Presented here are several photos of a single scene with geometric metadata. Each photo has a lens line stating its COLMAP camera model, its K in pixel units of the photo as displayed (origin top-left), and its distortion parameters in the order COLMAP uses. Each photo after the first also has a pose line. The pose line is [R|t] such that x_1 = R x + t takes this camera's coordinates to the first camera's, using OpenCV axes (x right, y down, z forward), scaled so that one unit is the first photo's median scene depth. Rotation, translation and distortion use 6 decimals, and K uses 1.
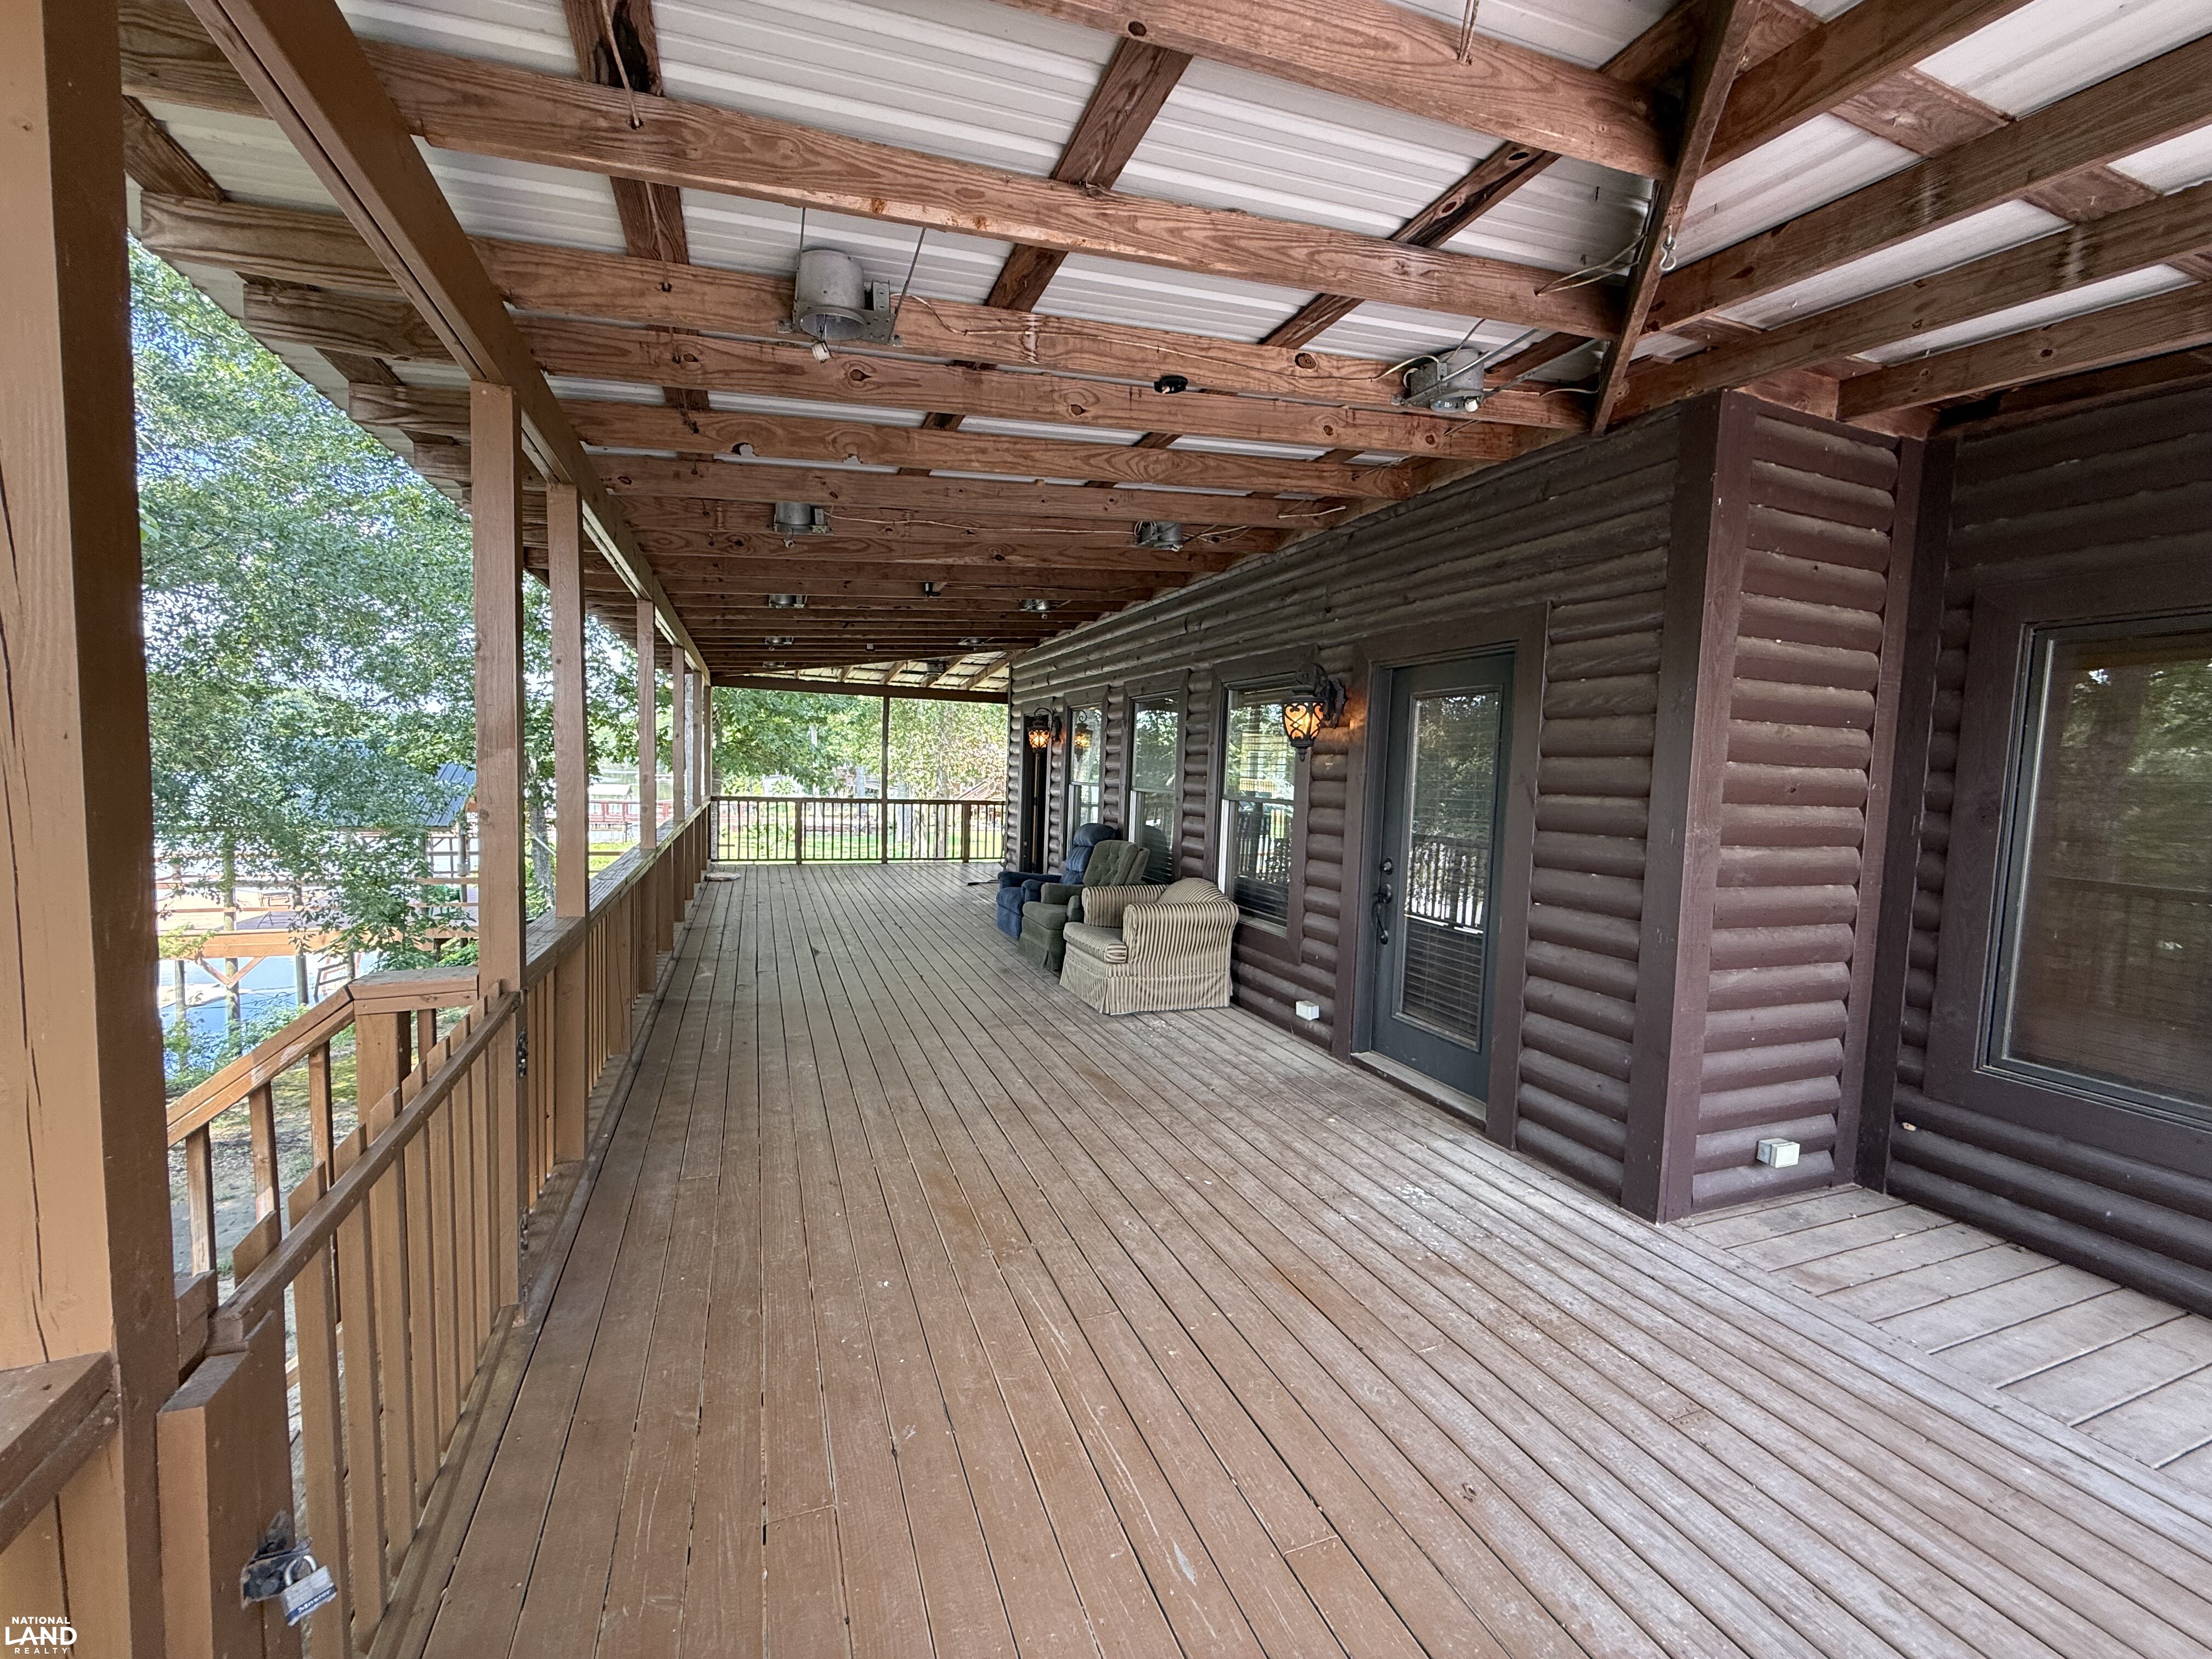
lens RADIAL K [[885.3, 0, 1095.9], [0, 885.3, 827.2], [0, 0, 1]] dist [-0.000225, 0.000228]
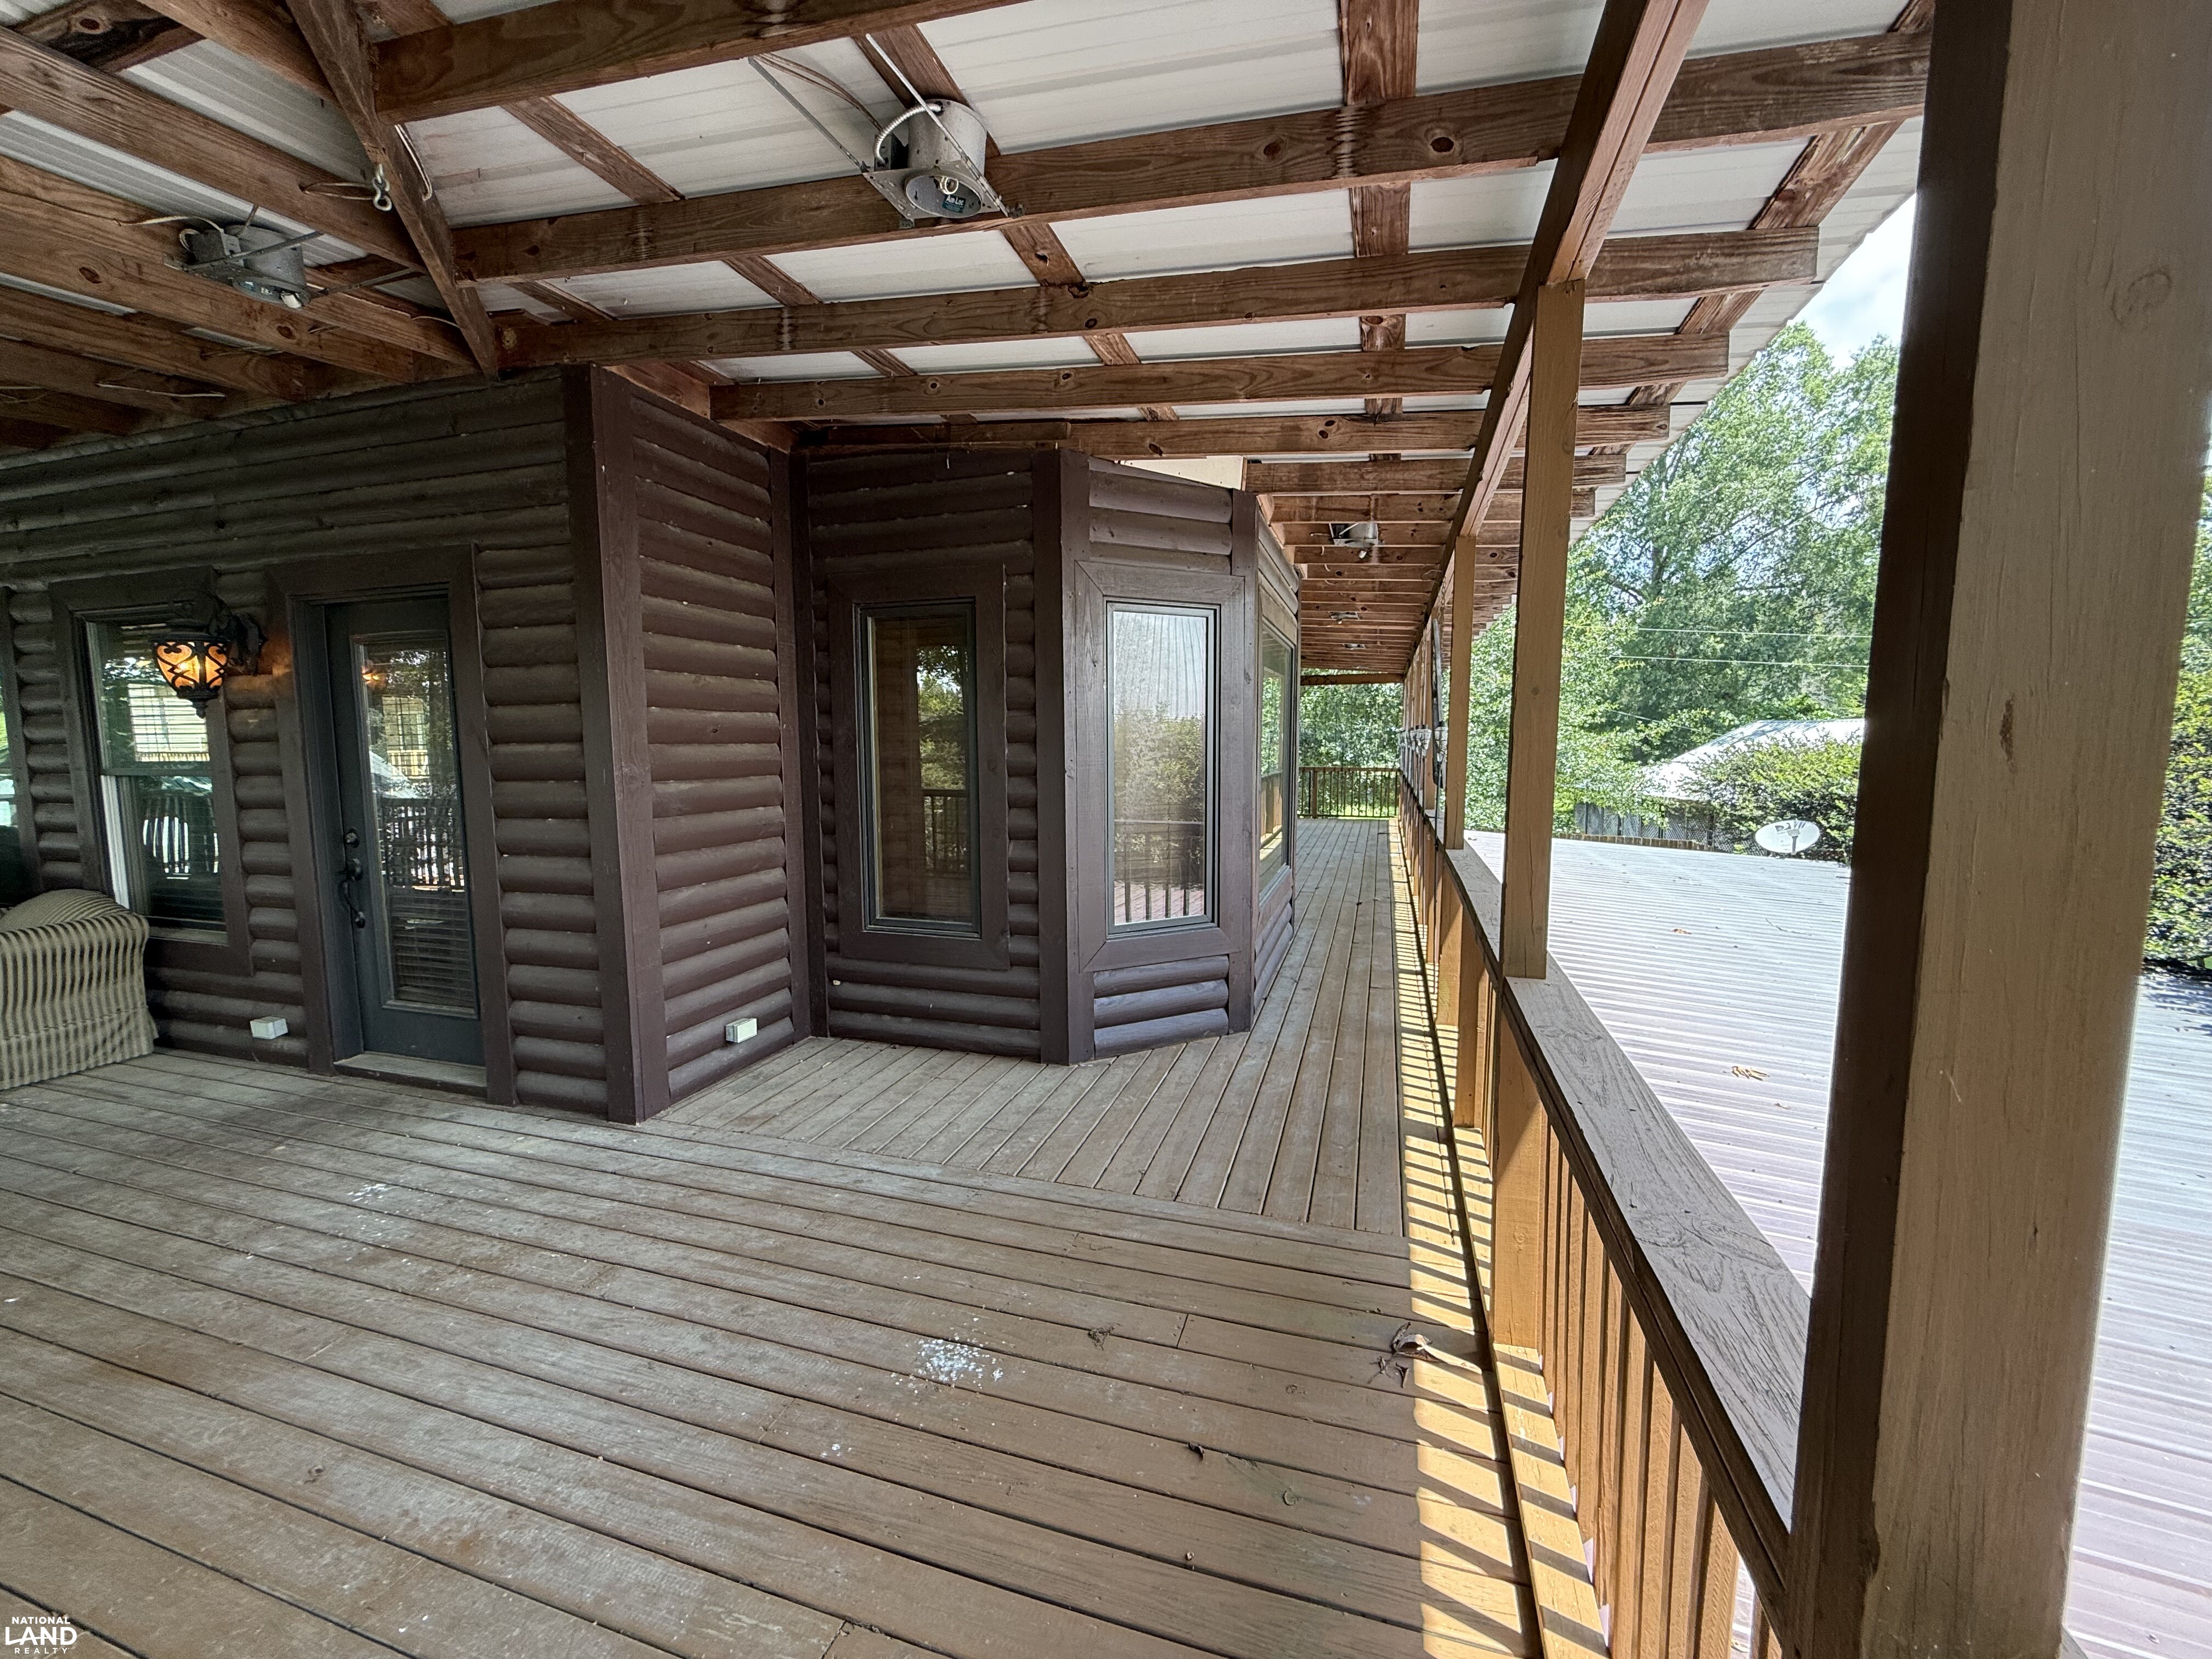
lens RADIAL K [[885.3, 0, 1101.3], [0, 885.3, 828.1], [0, 0, 1]] dist [-0.000225, 0.000228]
pose [[0.628327, -0.115566, 0.769317, 0.177699], [0.080483, 0.993255, 0.083473, 0.030153], [-0.773775, 0.009469, 0.633390, -0.154808]]
